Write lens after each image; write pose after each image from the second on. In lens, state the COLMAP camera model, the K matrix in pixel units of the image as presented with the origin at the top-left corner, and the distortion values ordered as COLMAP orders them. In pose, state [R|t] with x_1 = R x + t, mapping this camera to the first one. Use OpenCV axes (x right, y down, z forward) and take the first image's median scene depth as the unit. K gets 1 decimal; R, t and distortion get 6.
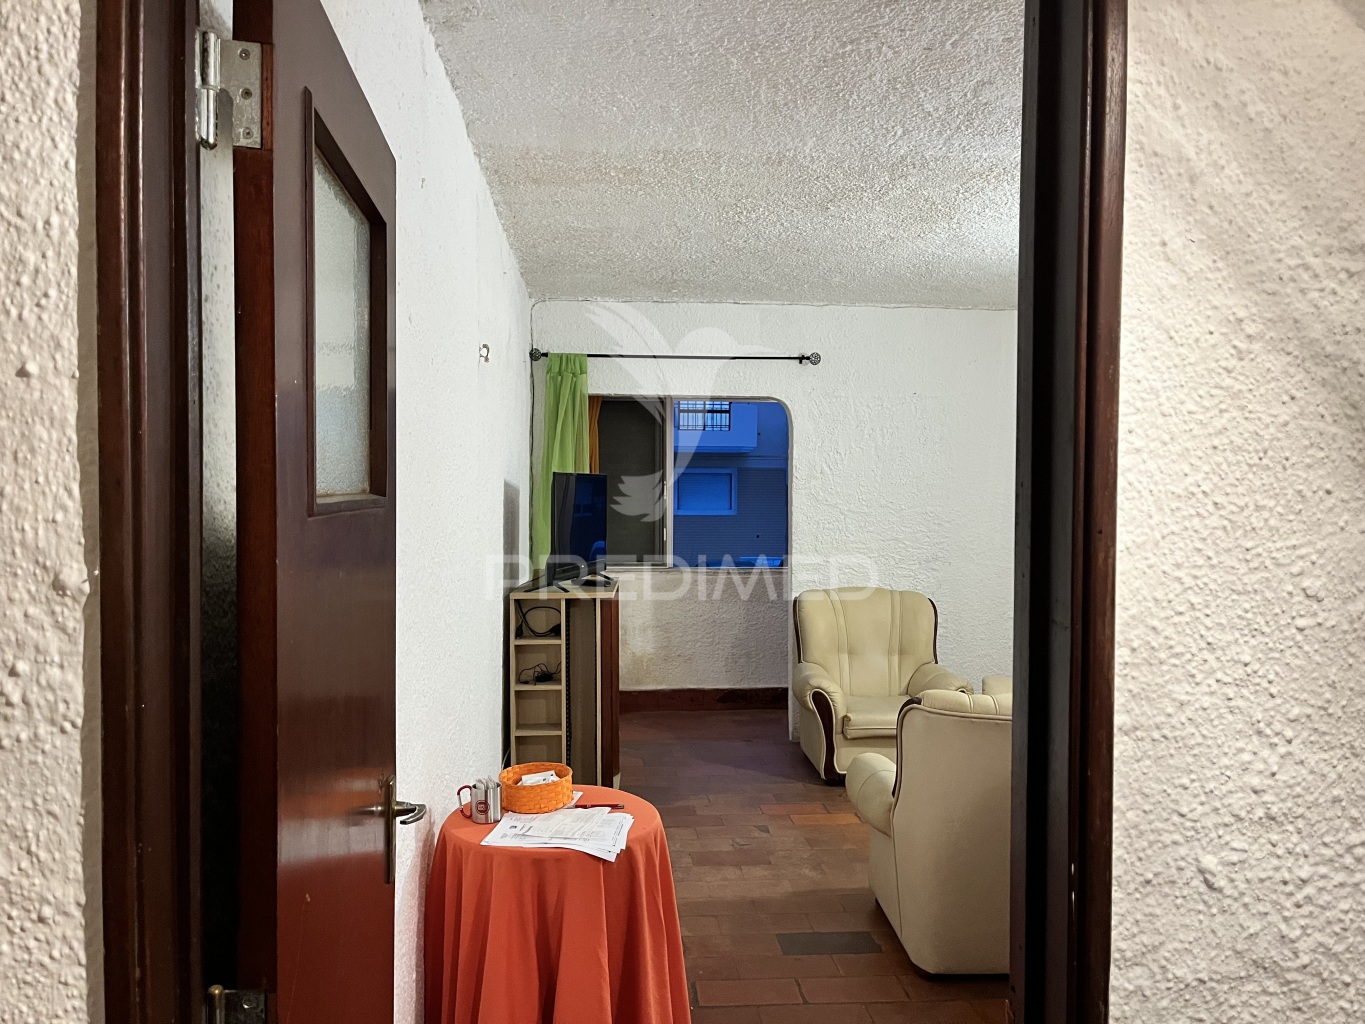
lens RADIAL K [[1035.9, 0, 683.2], [0, 1035.9, 512.9], [0, 0, 1]] dist [0.064416, -0.079735]
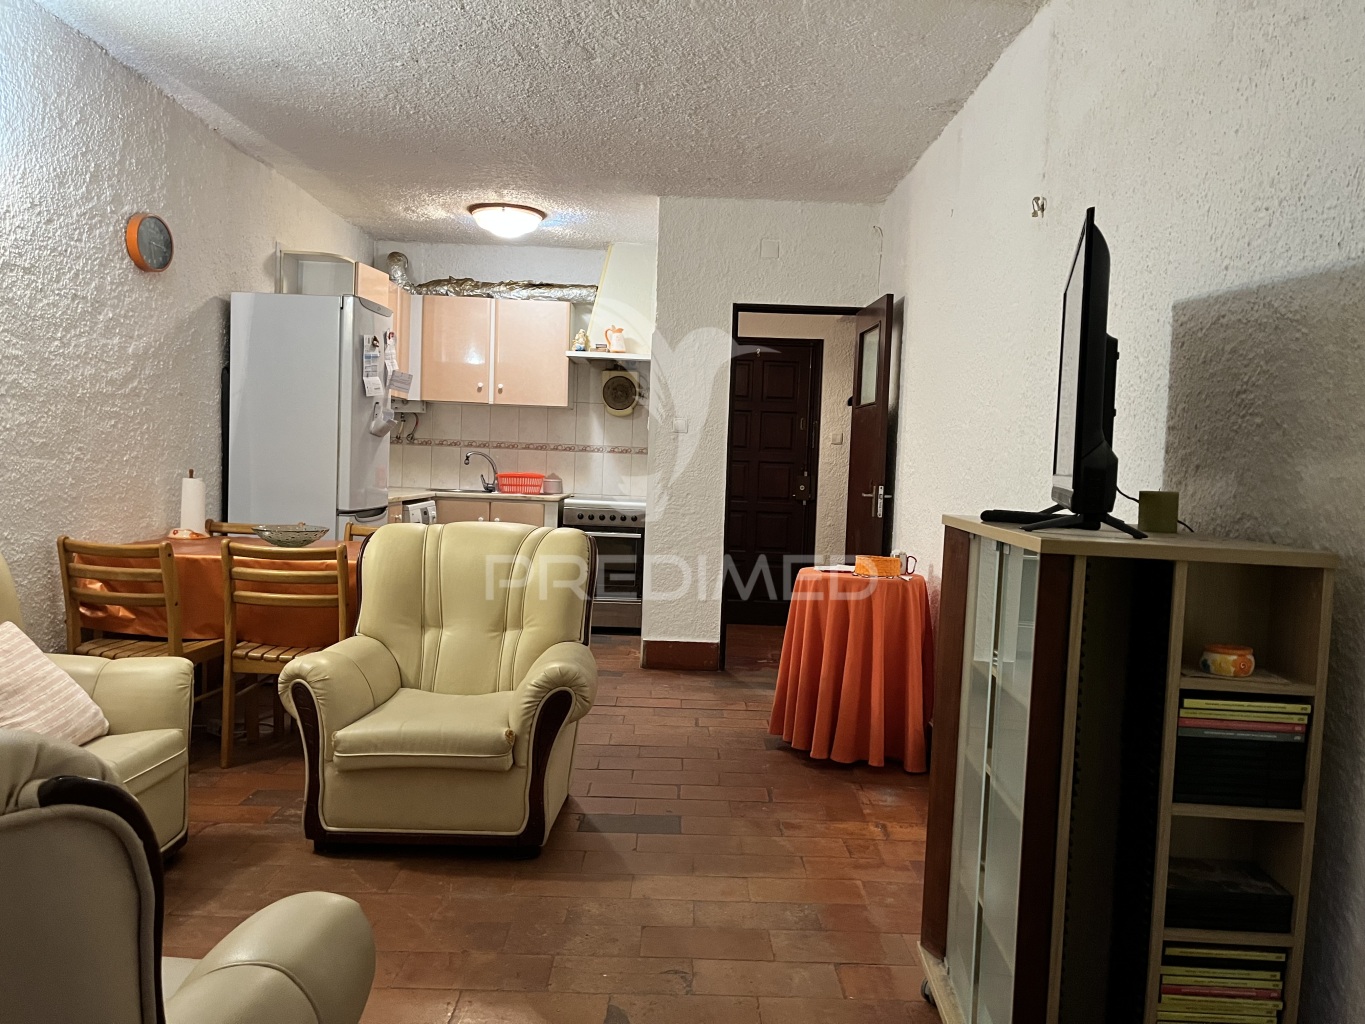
lens RADIAL K [[1035.9, 0, 694.8], [0, 1035.9, 517.5], [0, 0, 1]] dist [0.064416, -0.079735]
pose [[-0.996520, -0.049735, 0.066892, 0.024504], [-0.044067, 0.995518, 0.083680, 0.042752], [-0.070754, 0.080441, -0.994245, 1.628069]]
